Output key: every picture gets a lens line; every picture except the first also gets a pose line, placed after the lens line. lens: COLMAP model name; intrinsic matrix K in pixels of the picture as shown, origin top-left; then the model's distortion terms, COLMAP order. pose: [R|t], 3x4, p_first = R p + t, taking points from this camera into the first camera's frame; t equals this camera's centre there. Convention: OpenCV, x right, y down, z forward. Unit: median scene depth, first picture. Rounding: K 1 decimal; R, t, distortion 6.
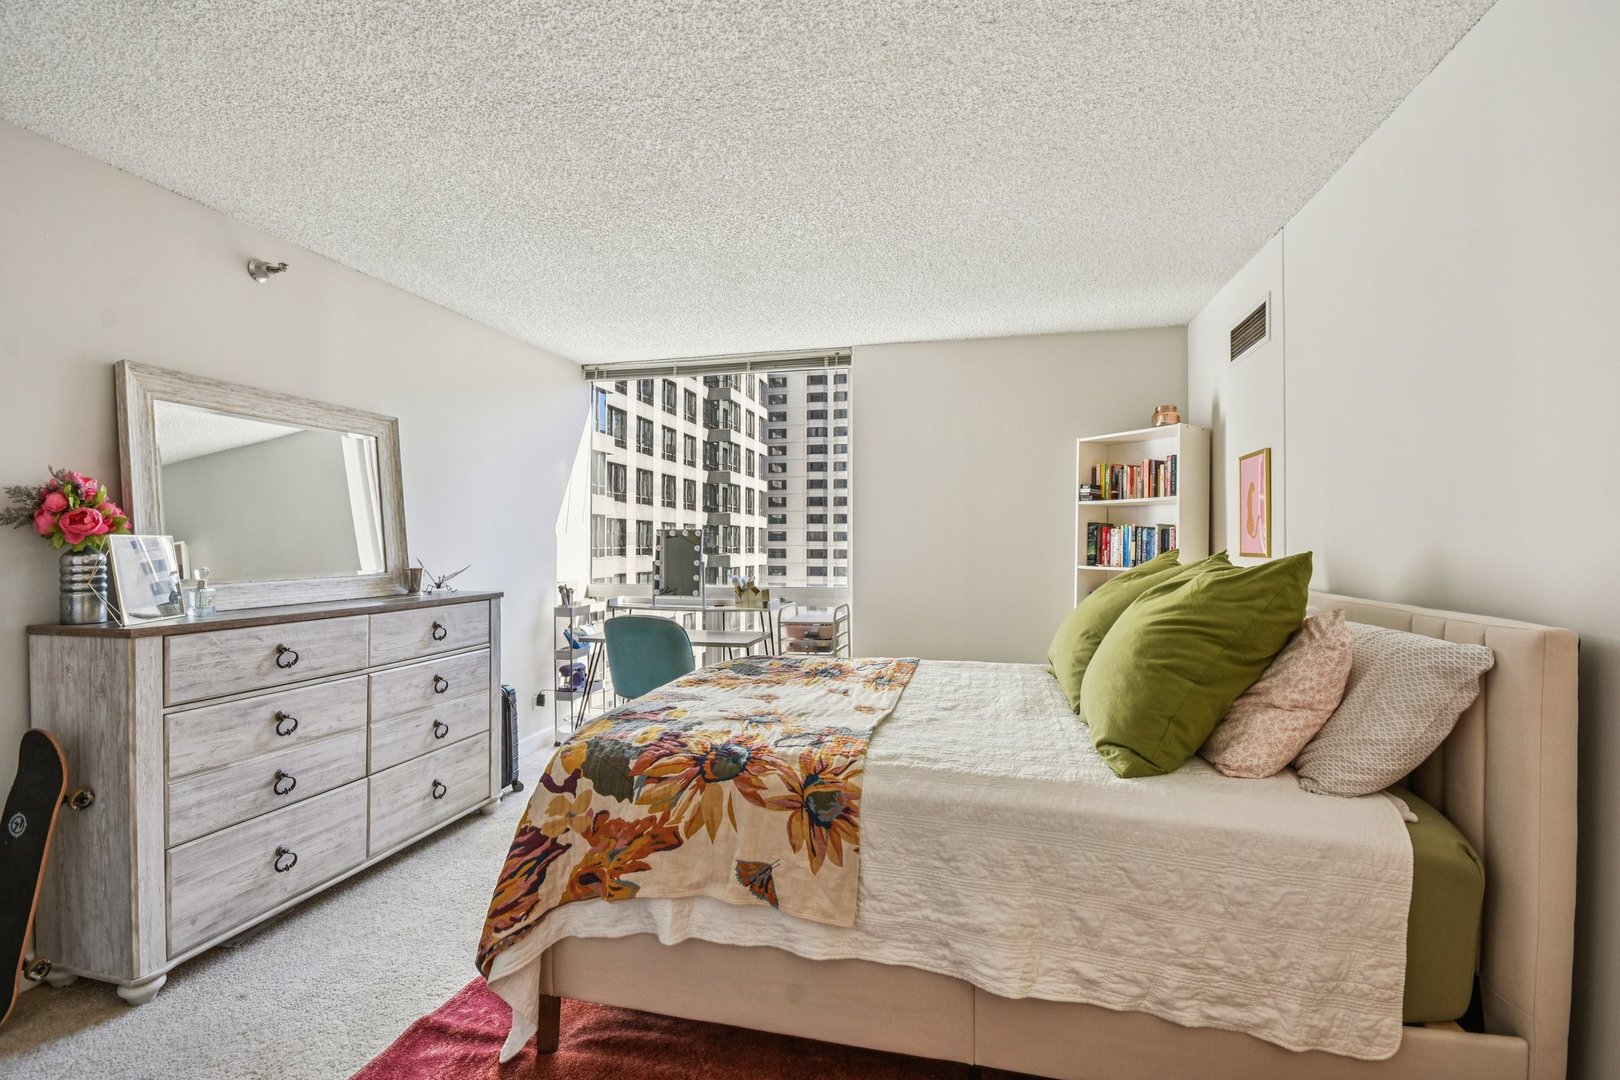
lens RADIAL K [[717.9, 0, 807.8], [0, 717.9, 540.9], [0, 0, 1]] dist [-0.001121, -0.002465]
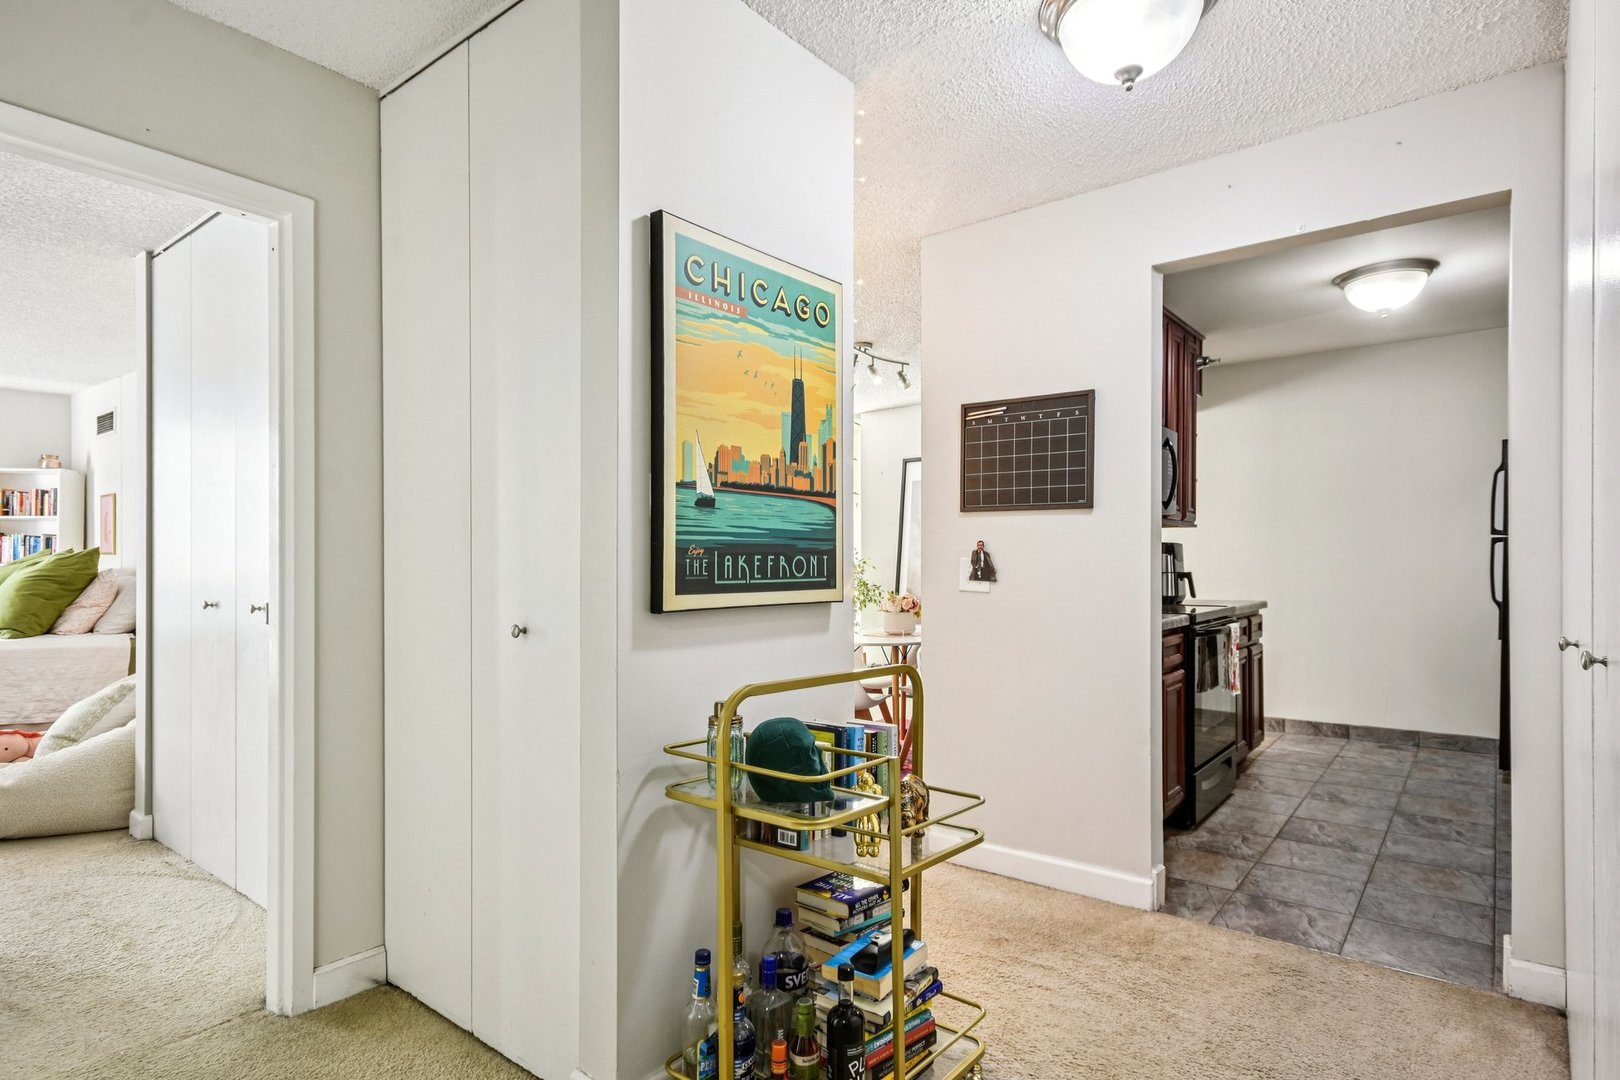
lens RADIAL K [[873.4, 0, 805.9], [0, 873.4, 566.1], [0, 0, 1]] dist [0.014214, 0.000299]
pose [[0.420188, 0.001510, 0.907436, -0.764599], [-0.008232, 0.999964, 0.002148, 0.039156], [-0.907400, -0.008373, 0.420186, -1.814256]]
